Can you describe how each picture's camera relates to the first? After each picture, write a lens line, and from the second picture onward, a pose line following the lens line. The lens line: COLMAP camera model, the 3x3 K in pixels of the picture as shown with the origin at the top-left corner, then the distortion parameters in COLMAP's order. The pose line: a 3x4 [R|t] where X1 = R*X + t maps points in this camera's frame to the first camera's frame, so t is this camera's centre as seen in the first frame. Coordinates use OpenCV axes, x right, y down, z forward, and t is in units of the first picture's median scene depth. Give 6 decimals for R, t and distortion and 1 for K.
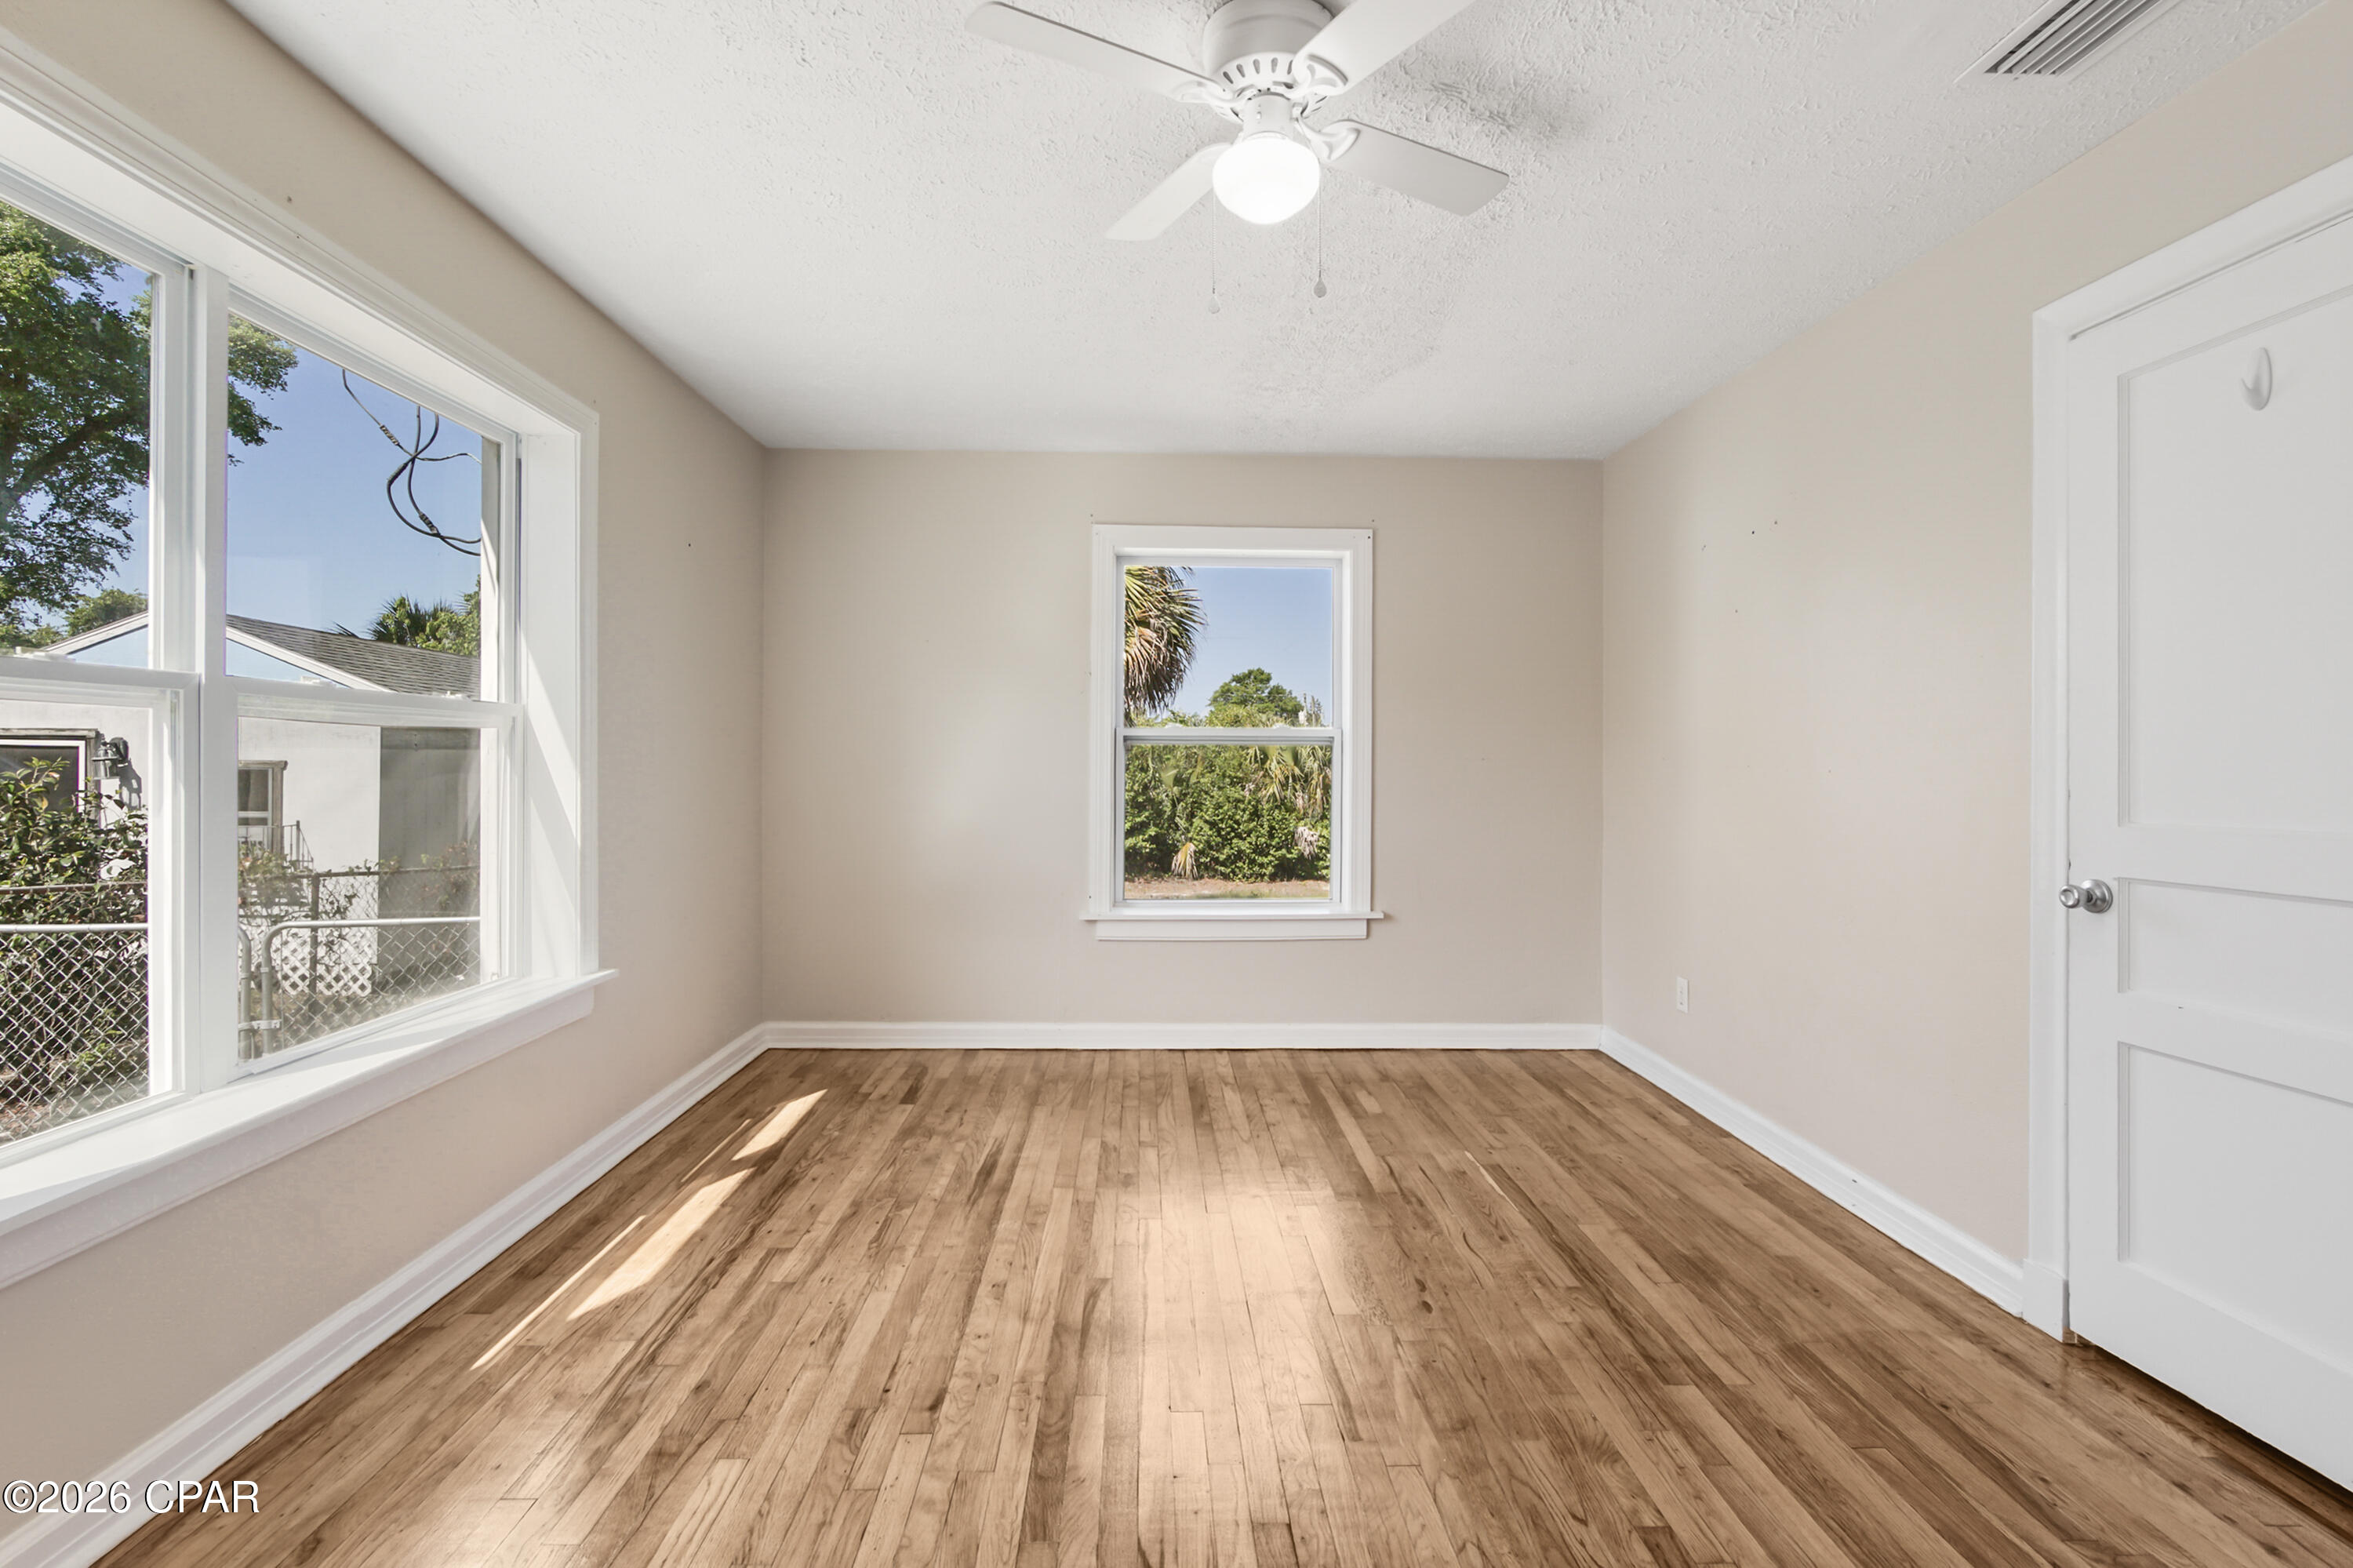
lens RADIAL K [[1089.0, 0, 1184.1], [0, 1089.0, 768.9], [0, 0, 1]] dist [-0.002110, 0.001494]
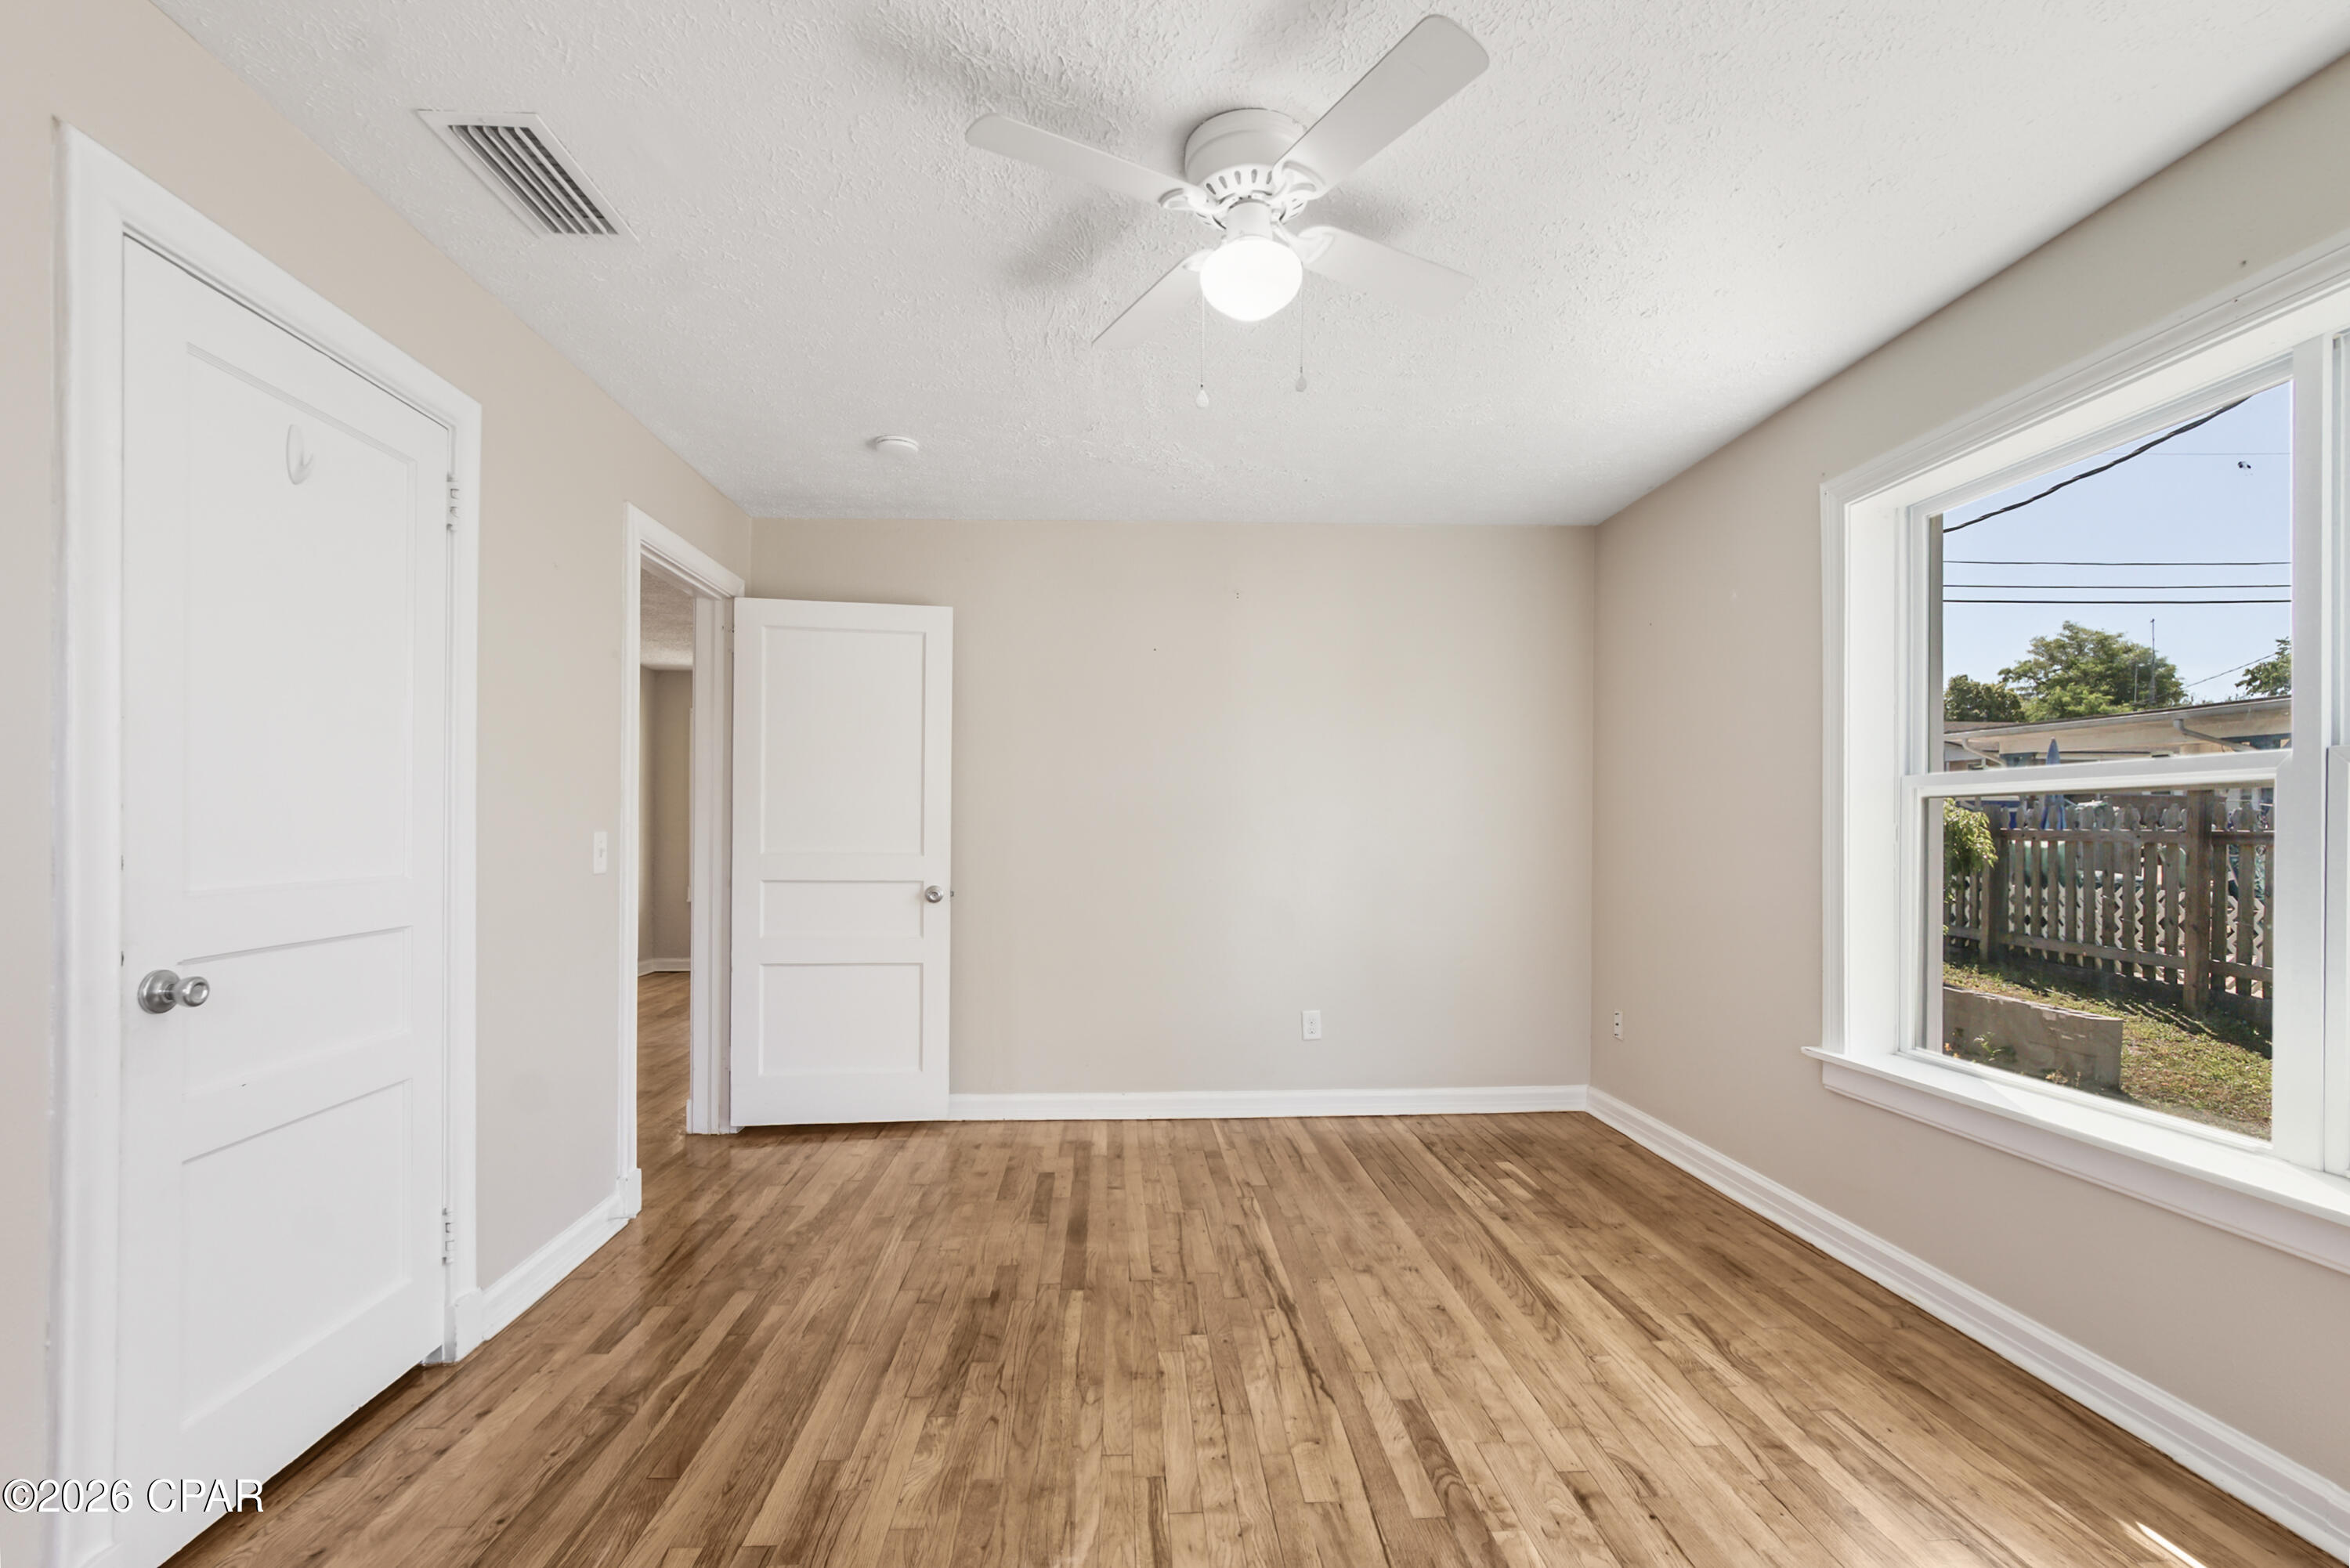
lens RADIAL K [[1087.5, 0, 1172.7], [0, 1087.5, 805.0], [0, 0, 1]] dist [-0.002110, 0.001494]
pose [[-0.999941, -0.009978, -0.004290, 0.153042], [-0.009943, 0.999919, -0.007990, -0.019577], [0.004370, -0.007947, -0.999959, 2.089141]]
